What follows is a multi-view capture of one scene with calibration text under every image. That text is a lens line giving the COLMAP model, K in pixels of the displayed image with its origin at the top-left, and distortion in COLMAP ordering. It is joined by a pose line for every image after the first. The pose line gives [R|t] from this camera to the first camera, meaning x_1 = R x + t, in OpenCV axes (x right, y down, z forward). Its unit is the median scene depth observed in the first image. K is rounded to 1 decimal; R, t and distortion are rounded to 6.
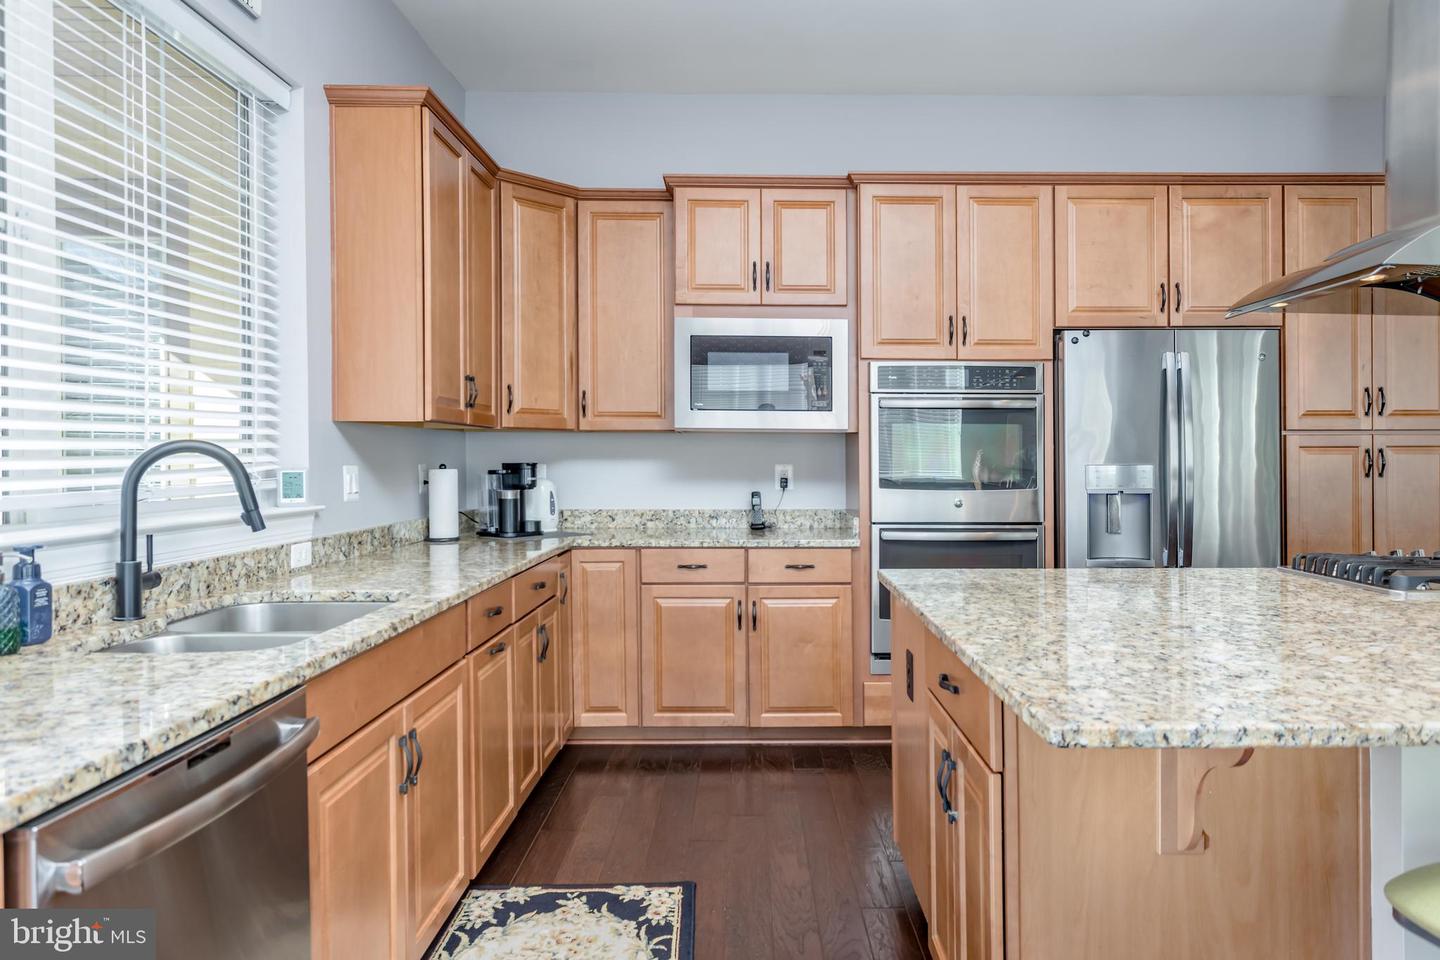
lens RADIAL K [[936.1, 0, 748.8], [0, 936.1, 448.8], [0, 0, 1]] dist [0.000378, 0.002213]
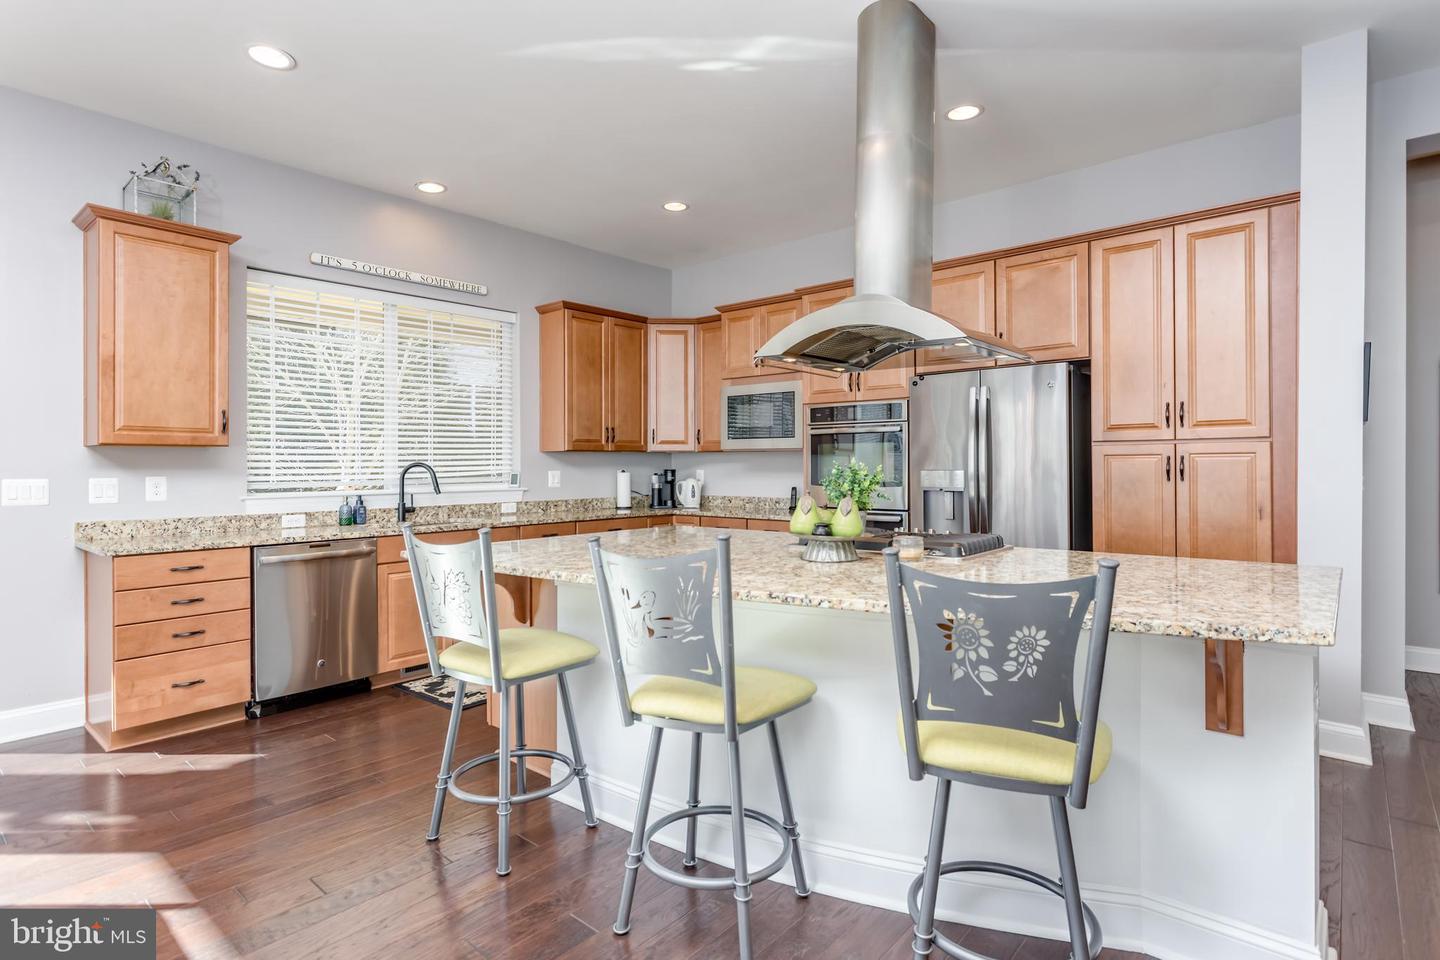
lens RADIAL K [[713.9, 0, 721.4], [0, 713.9, 463.6], [0, 0, 1]] dist [-0.005663, -0.000391]
pose [[0.749272, -0.007633, -0.662219, 0.837800], [0.010848, 0.999941, 0.000748, 0.002858], [0.662174, -0.007744, 0.749310, -0.016855]]
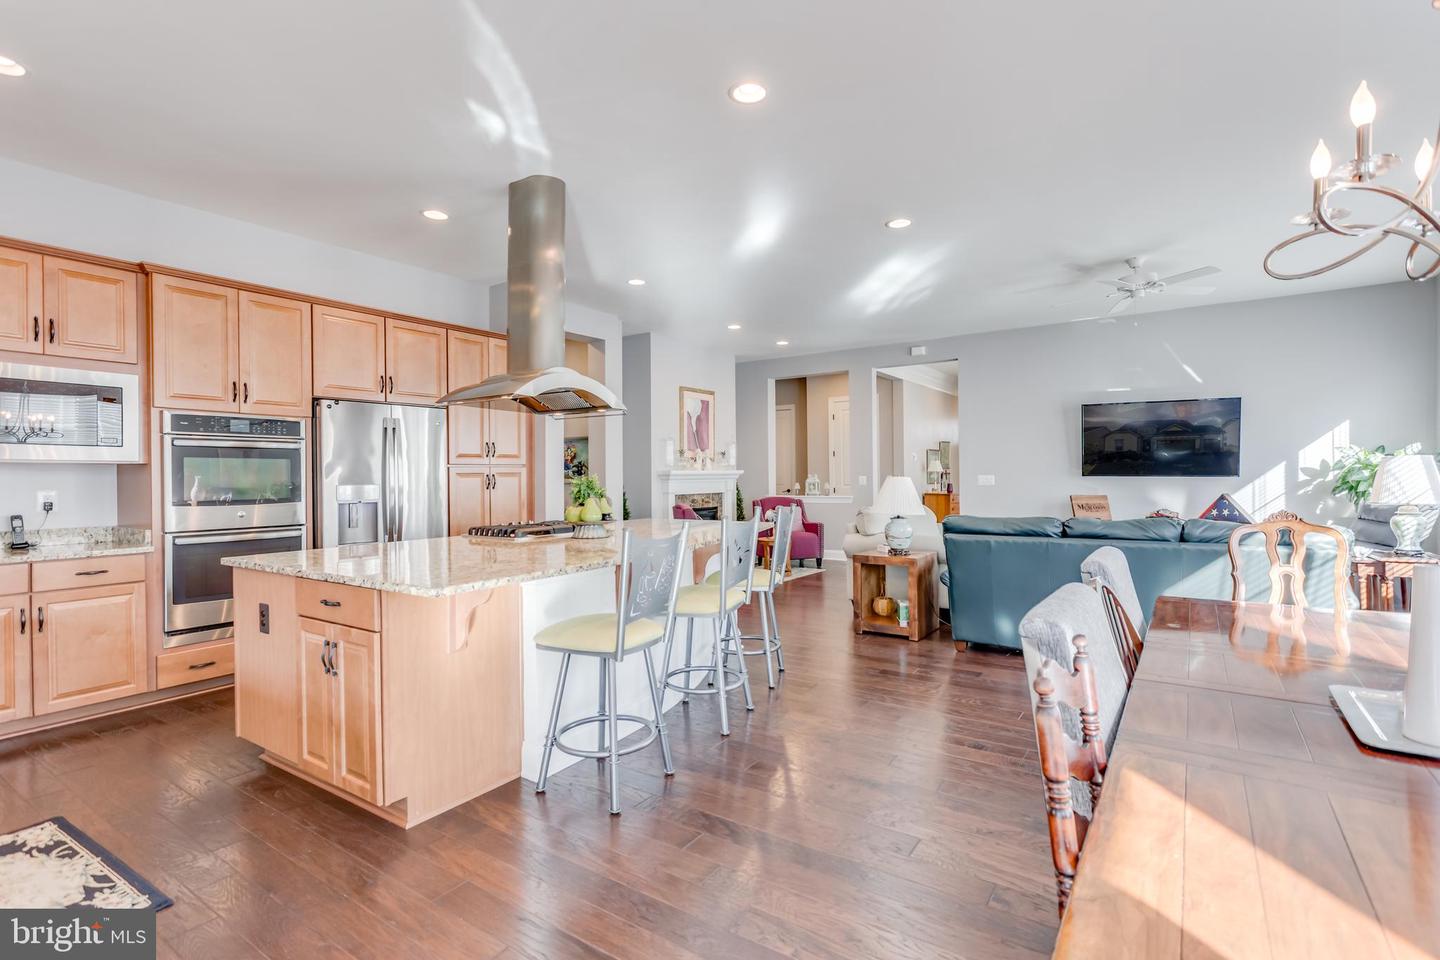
lens RADIAL K [[673.7, 0, 725.1], [0, 673.7, 475.9], [0, 0, 1]] dist [-0.000563, -0.000239]
pose [[0.568595, -0.007494, 0.822584, -0.197778], [0.004539, 0.999972, 0.005973, -0.002919], [-0.822605, 0.000338, 0.568613, -0.183398]]
